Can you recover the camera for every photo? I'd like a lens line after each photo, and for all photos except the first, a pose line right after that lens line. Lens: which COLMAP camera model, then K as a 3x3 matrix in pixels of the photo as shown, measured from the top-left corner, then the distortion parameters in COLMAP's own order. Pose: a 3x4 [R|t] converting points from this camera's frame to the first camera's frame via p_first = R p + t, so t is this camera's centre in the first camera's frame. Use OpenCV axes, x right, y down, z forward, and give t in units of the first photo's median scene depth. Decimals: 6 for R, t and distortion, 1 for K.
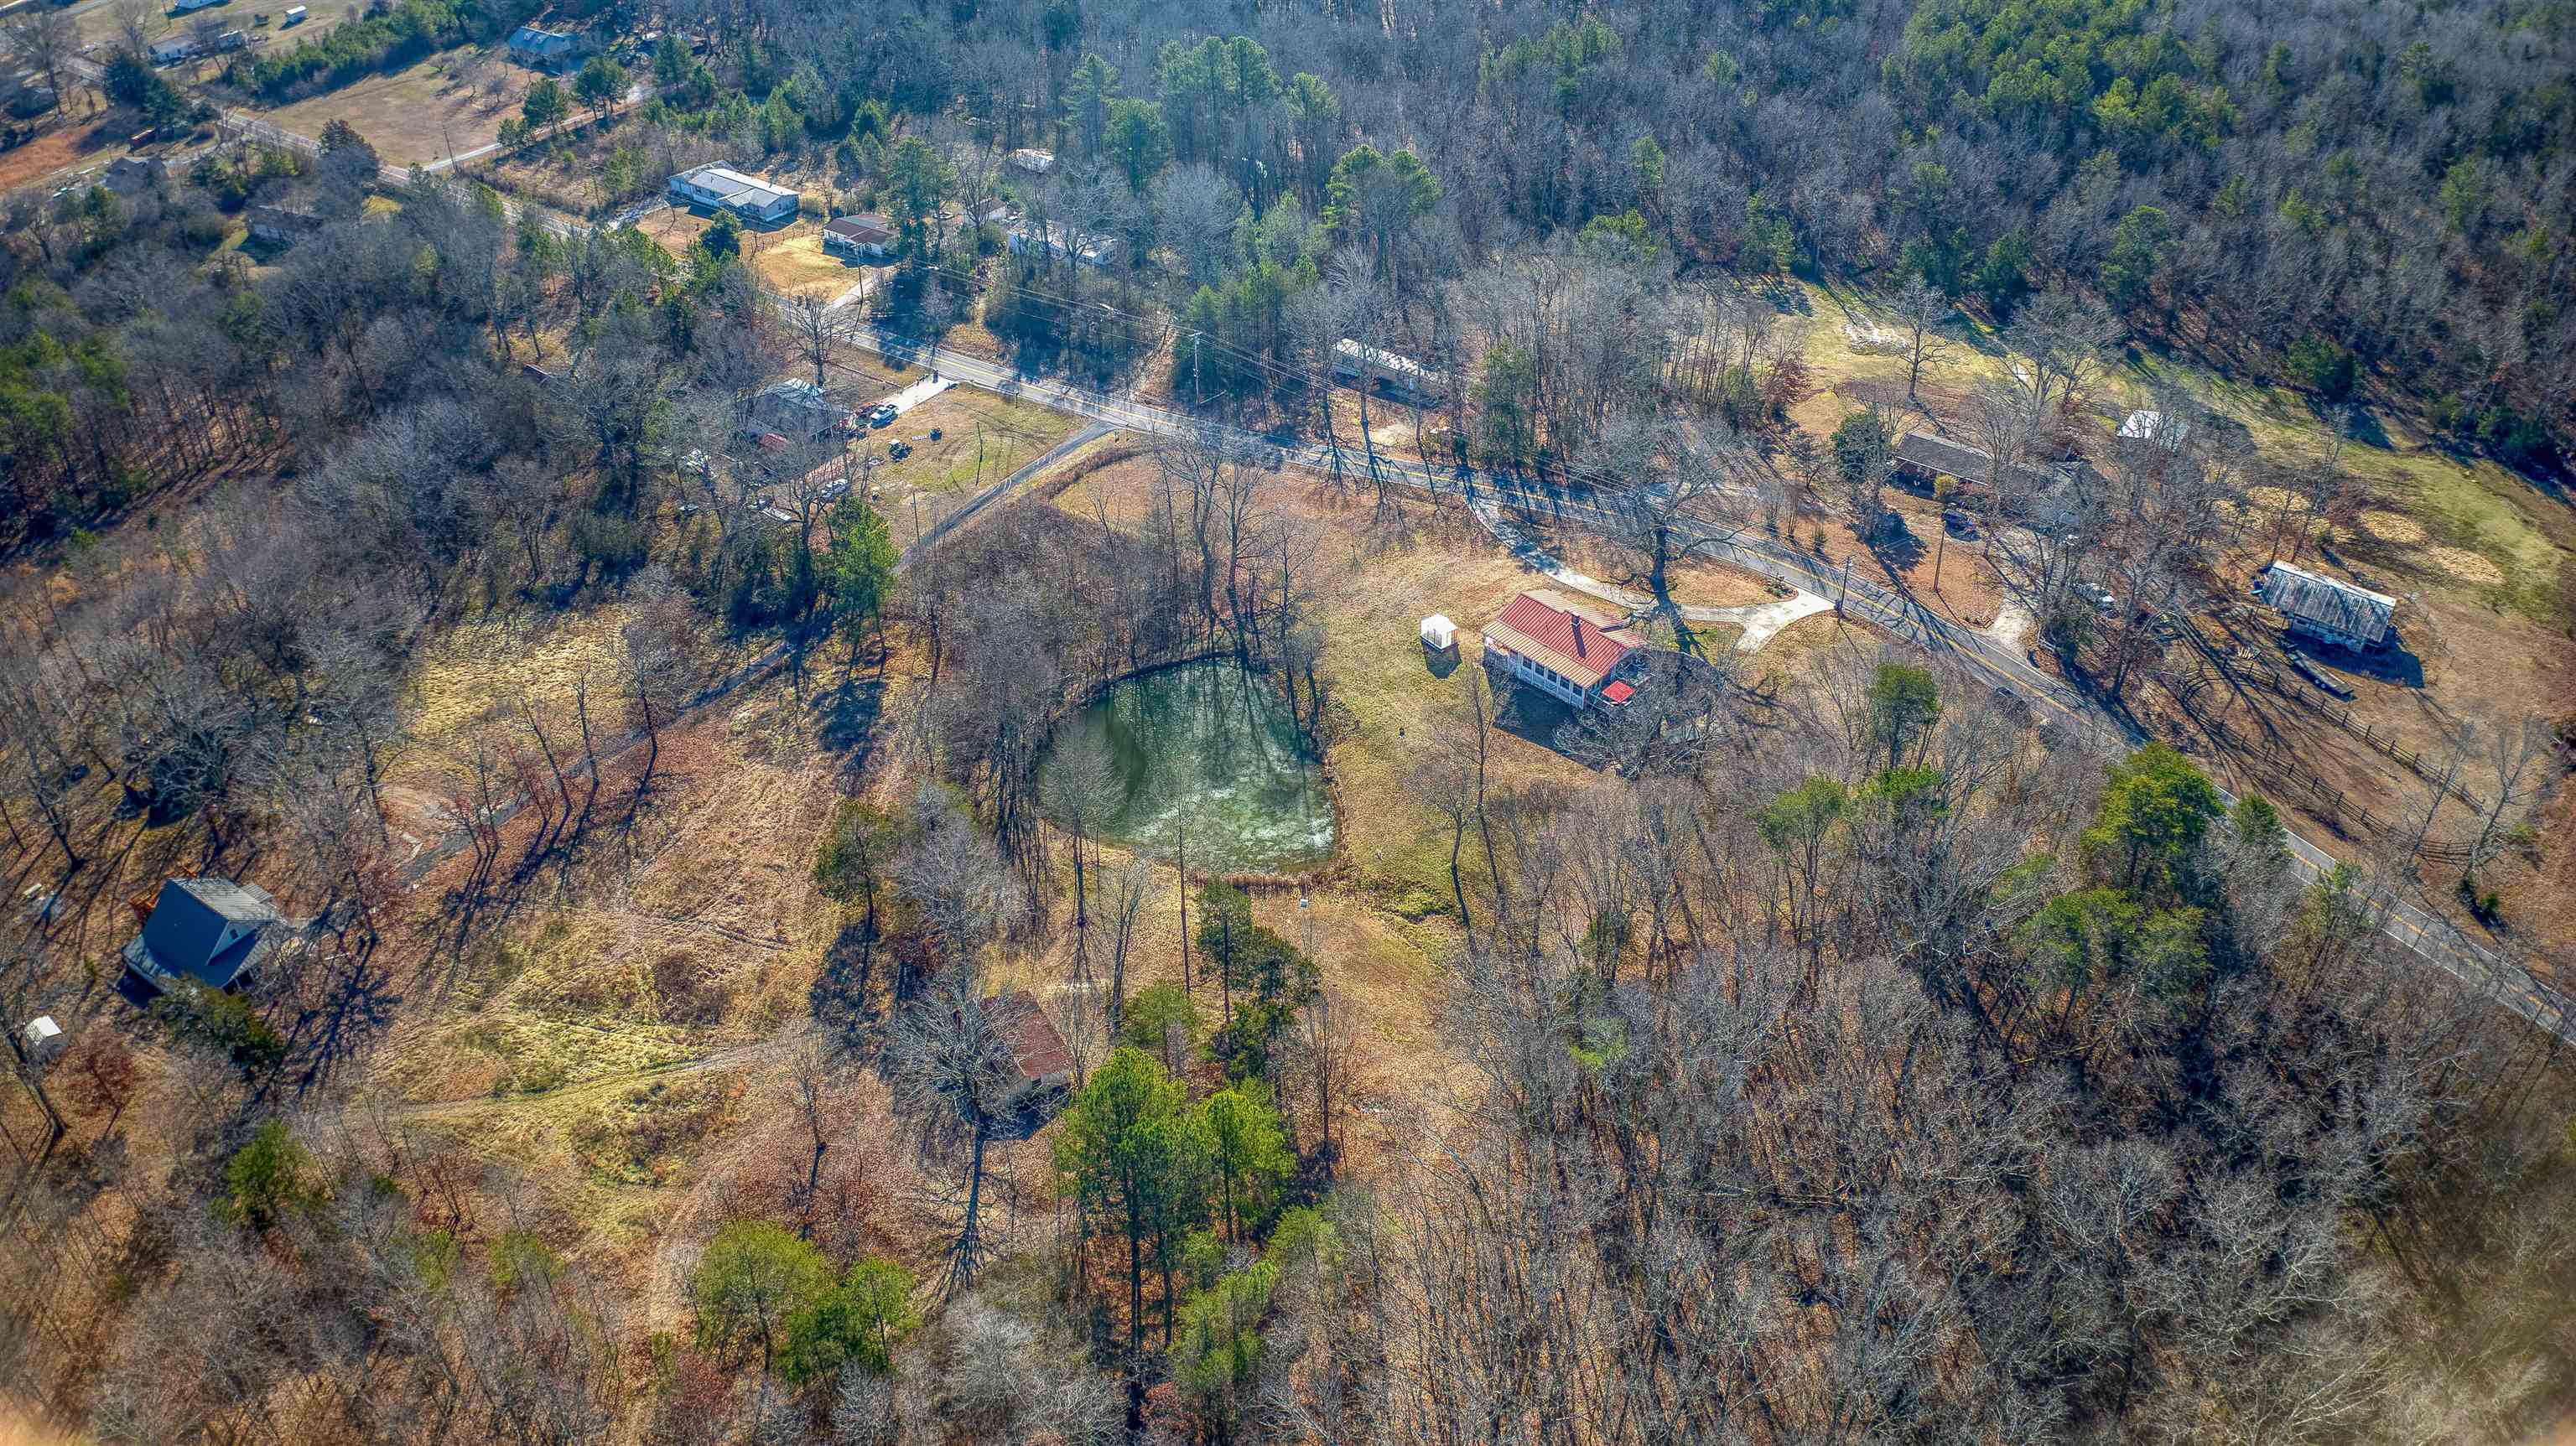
lens RADIAL K [[1815.8, 0, 1306.7], [0, 1815.8, 714.0], [0, 0, 1]] dist [-0.097031, -0.018174]
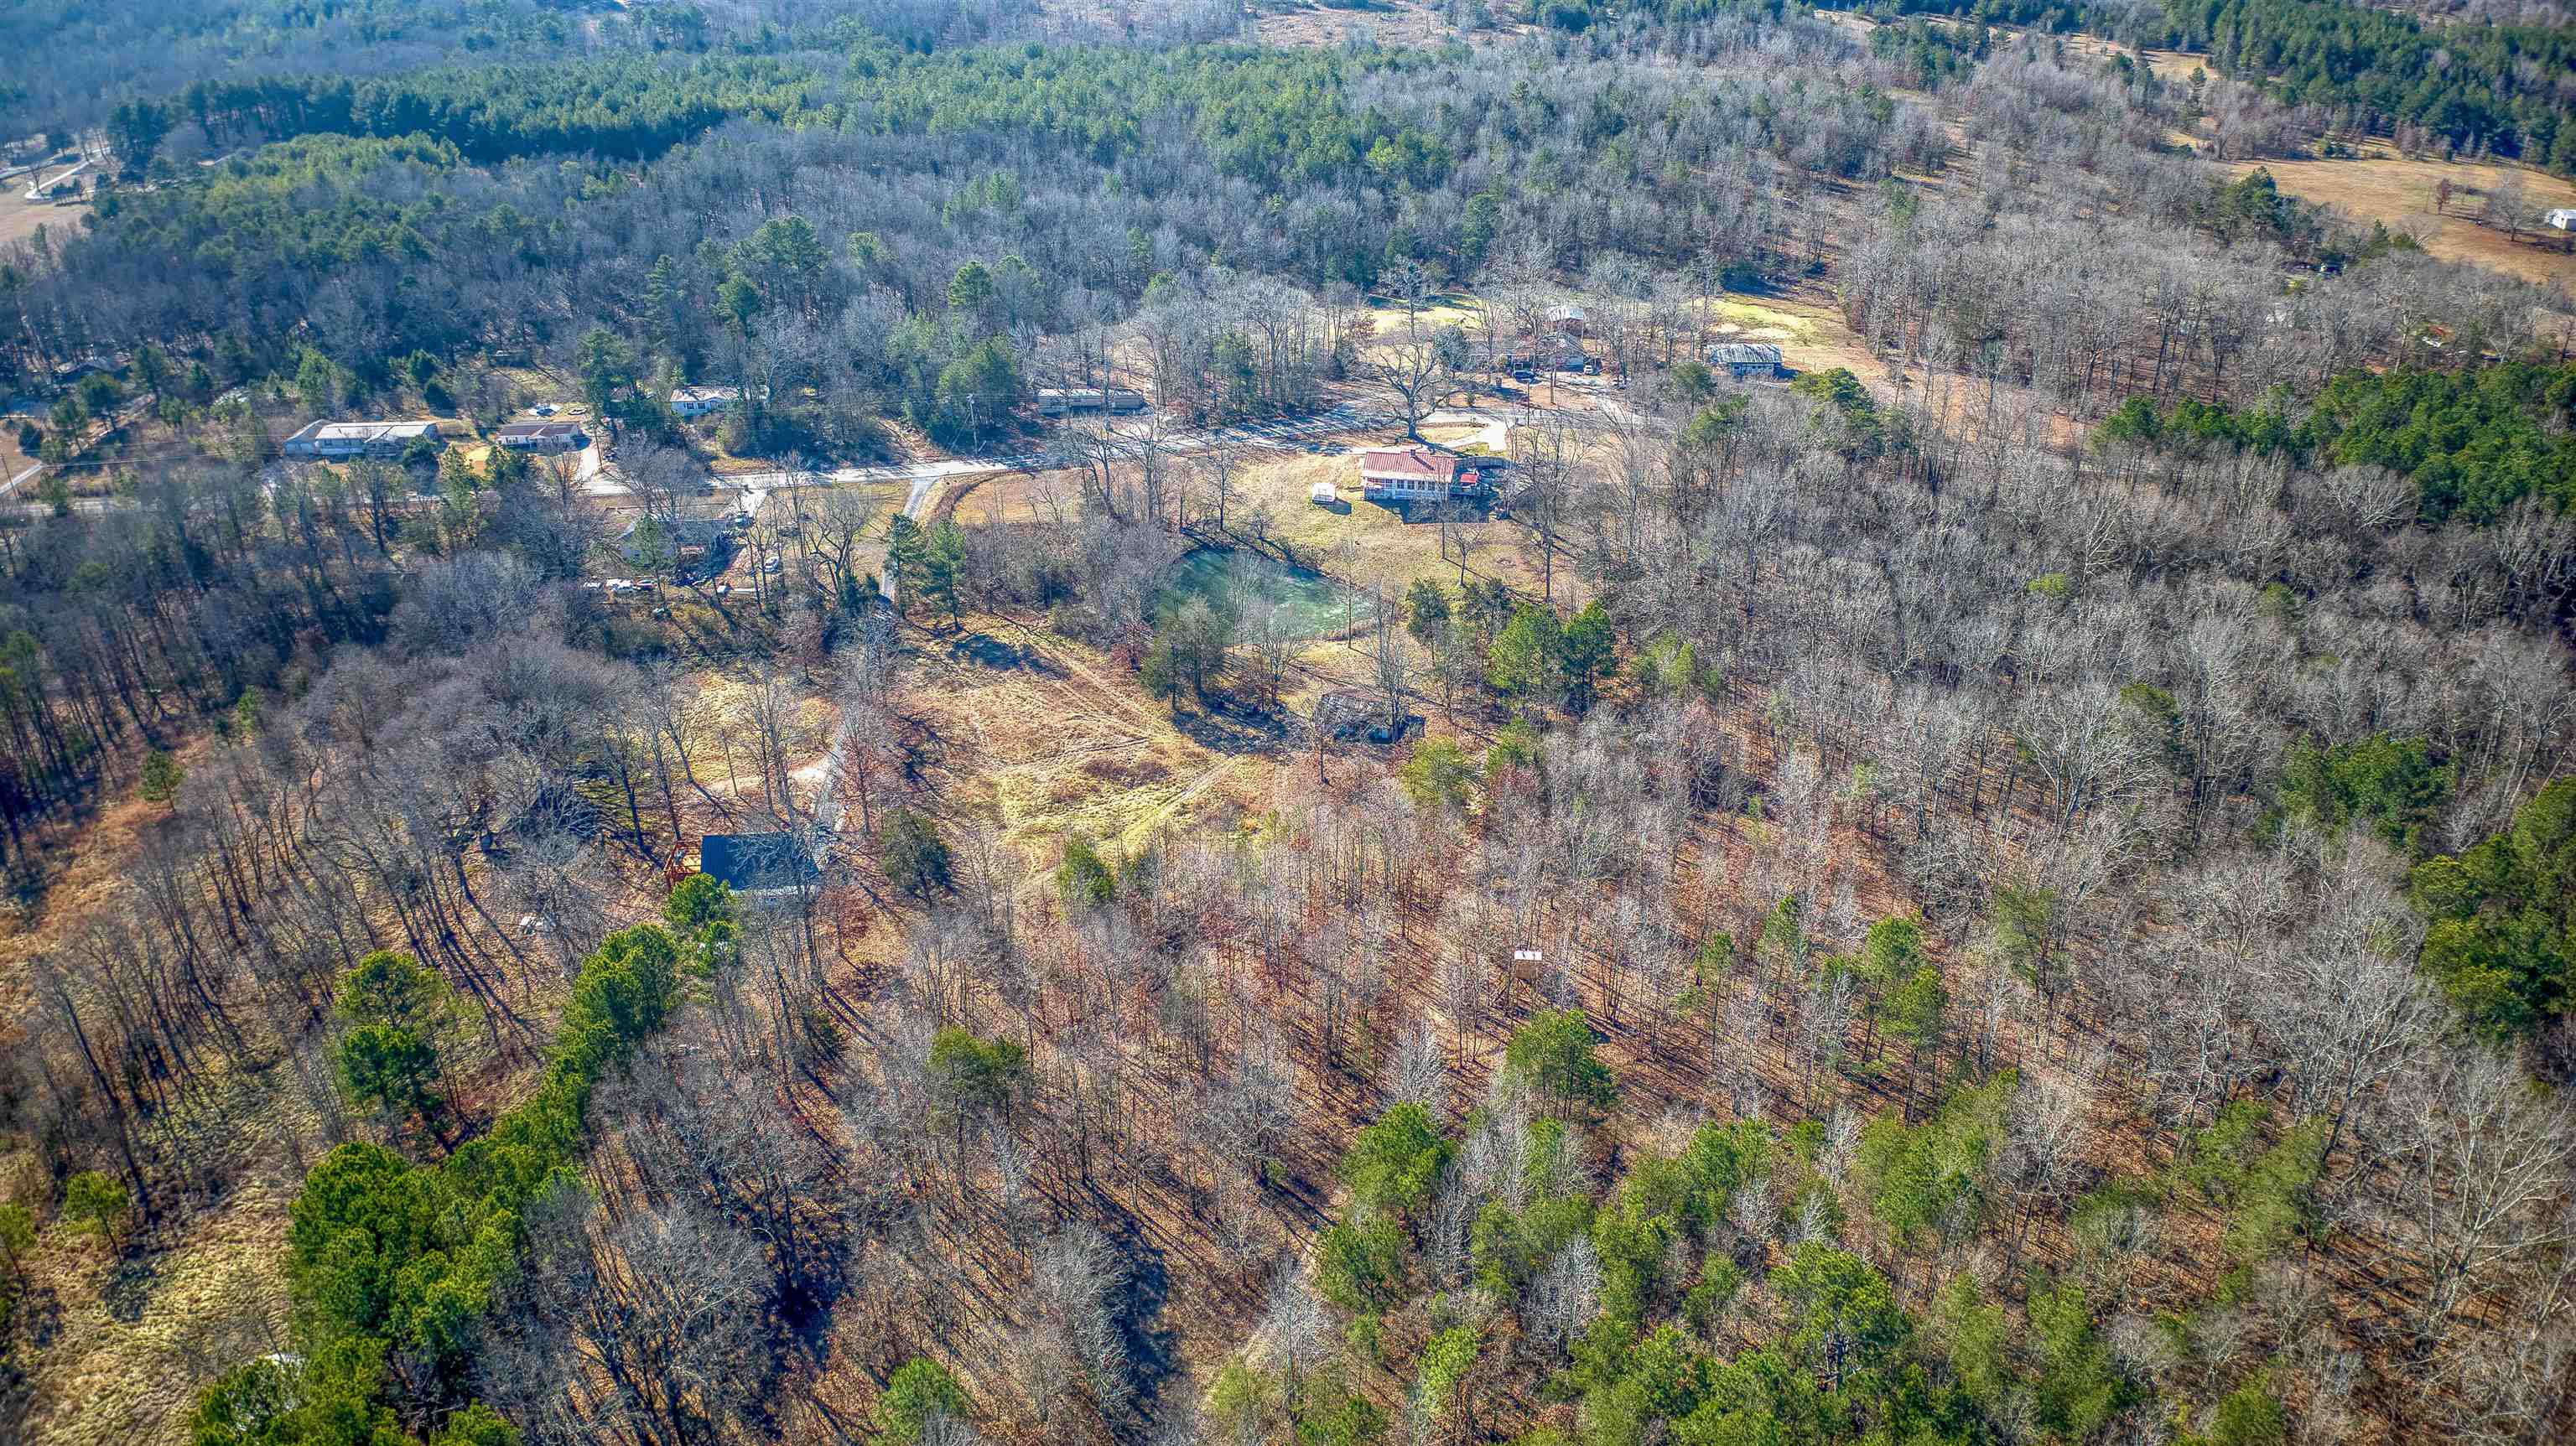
lens RADIAL K [[1815.8, 0, 1291.1], [0, 1815.8, 720.6], [0, 0, 1]] dist [-0.097031, -0.018174]
pose [[0.815047, -0.294474, 0.498983, -0.741649], [0.357392, 0.933373, -0.032941, 0.167280], [-0.456037, 0.205181, 0.865986, -0.225504]]
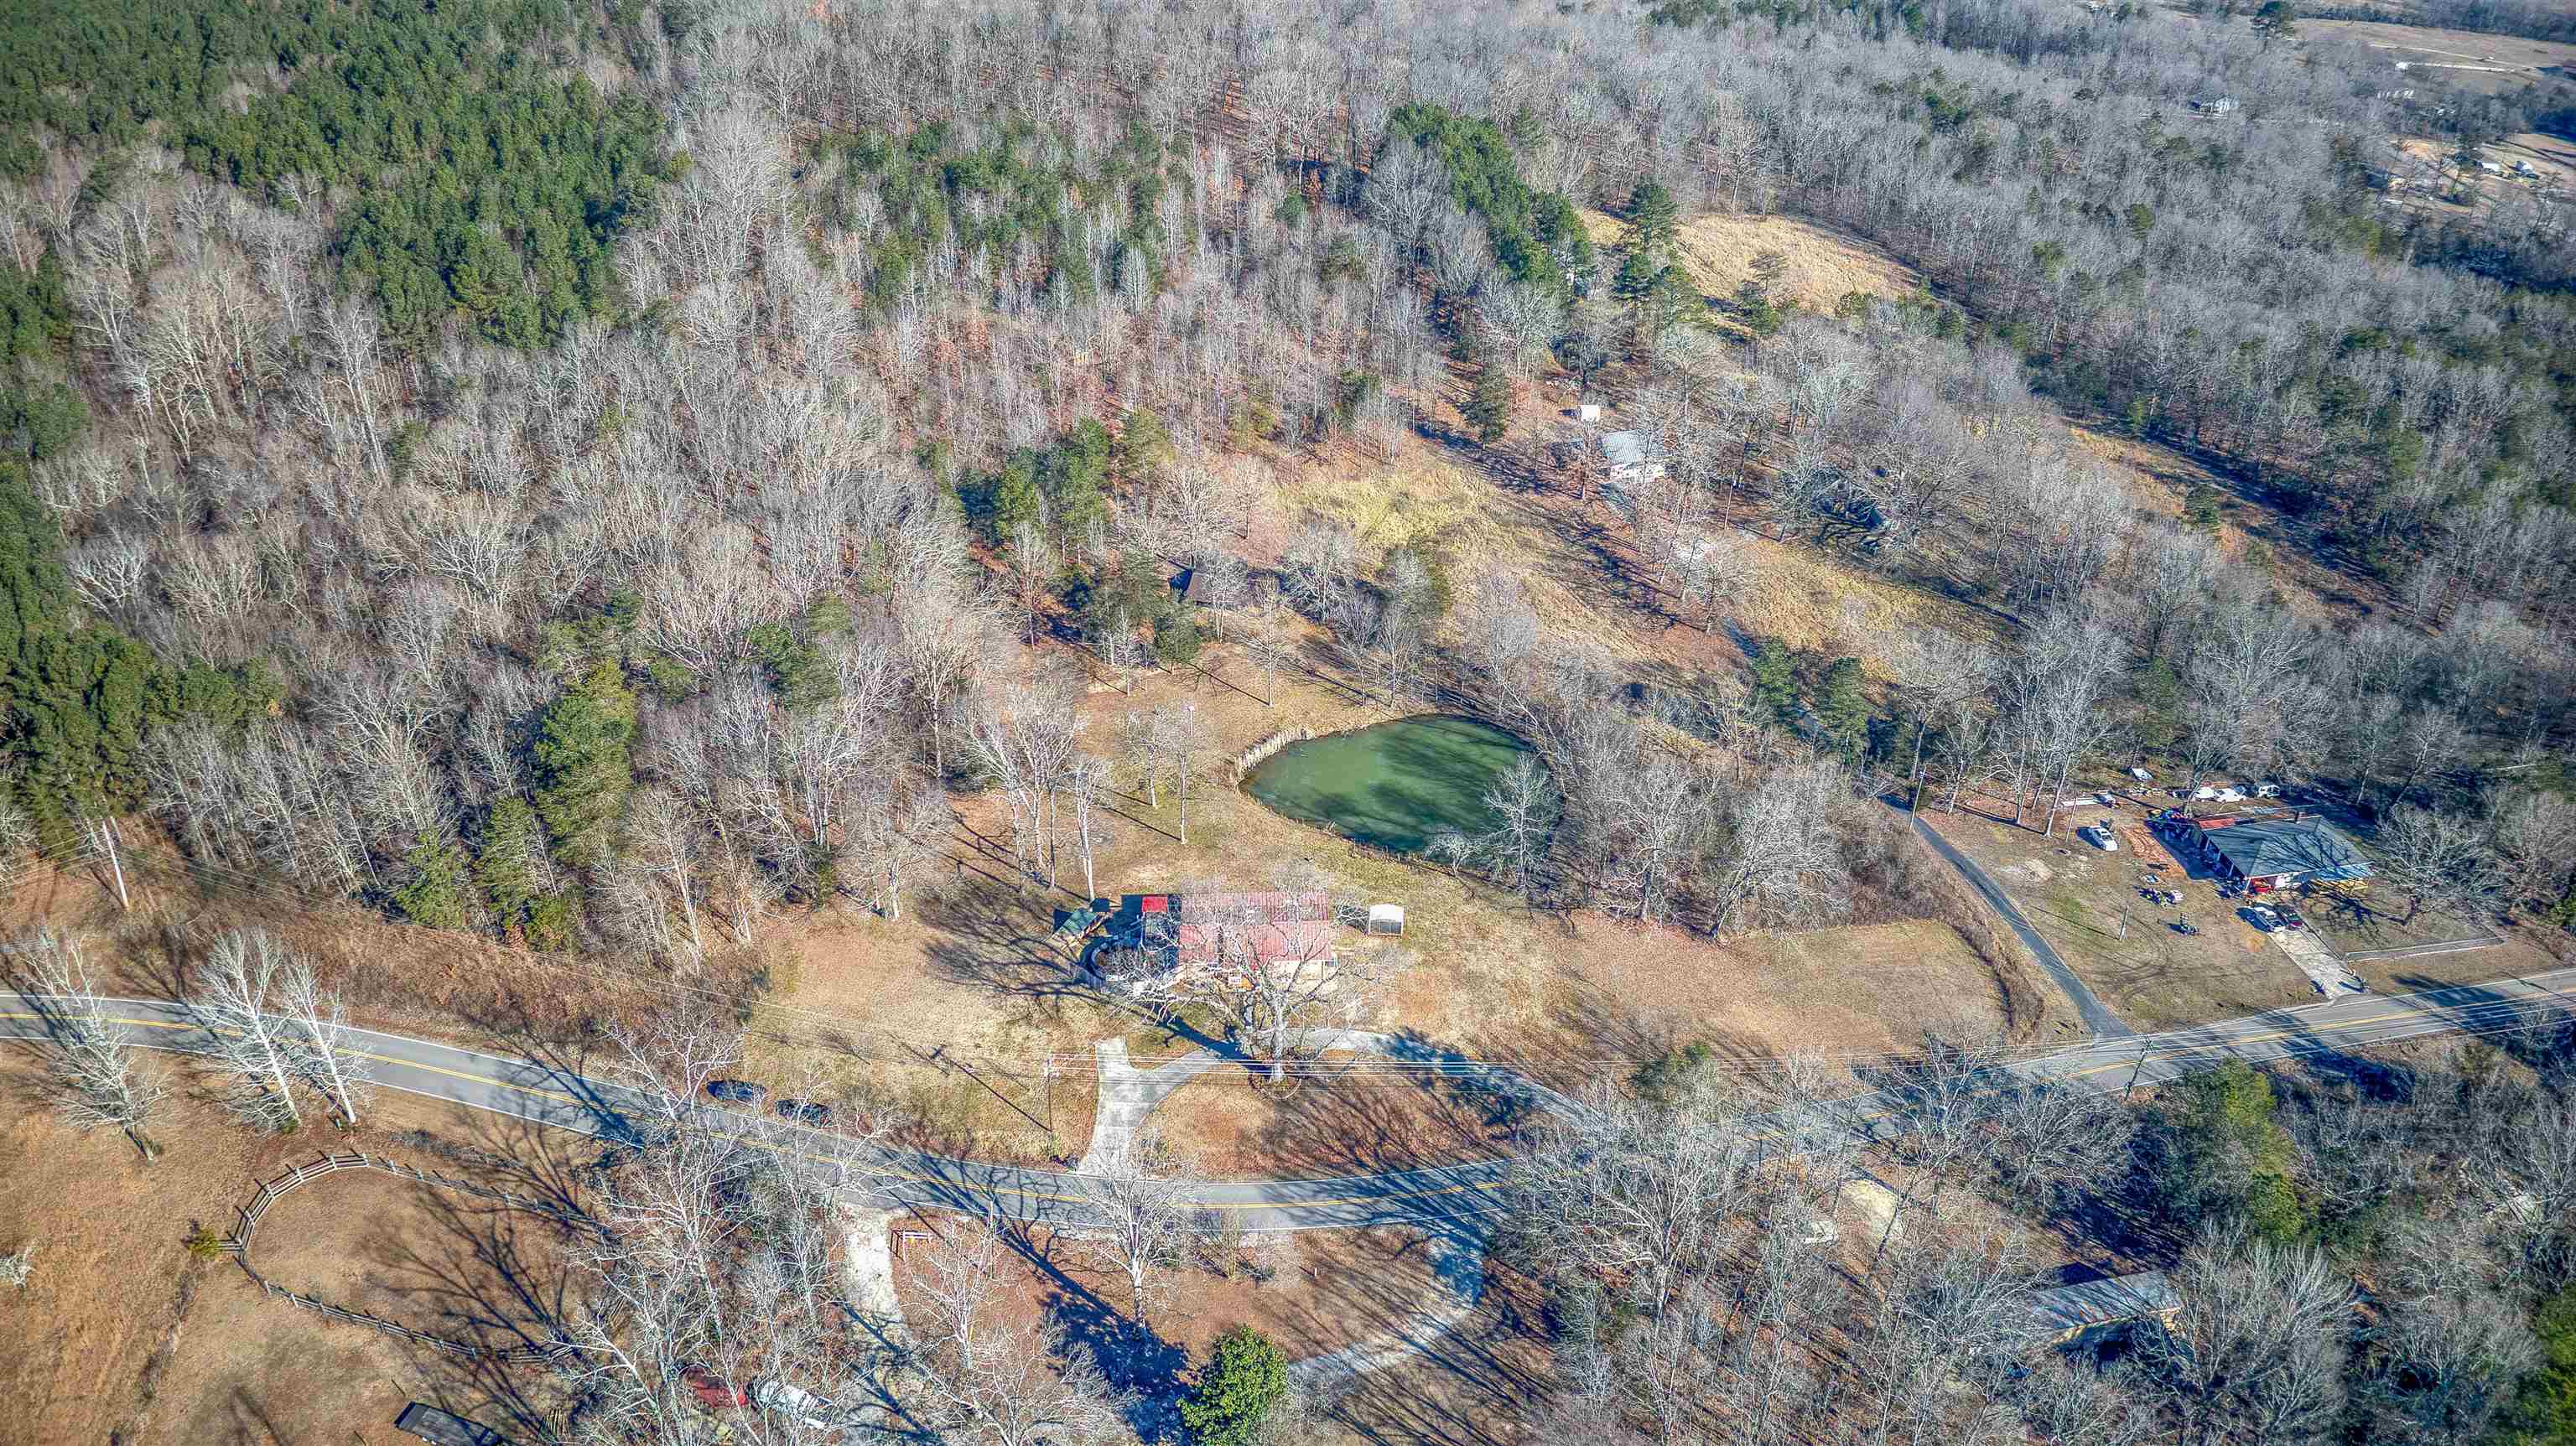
lens RADIAL K [[1815.8, 0, 1303.8], [0, 1815.8, 721.0], [0, 0, 1]] dist [-0.097031, -0.018174]
pose [[-0.682922, 0.383167, -0.621933, 0.643268], [-0.441288, 0.462085, 0.769248, -0.793400], [0.582136, 0.799788, -0.146481, 1.036644]]
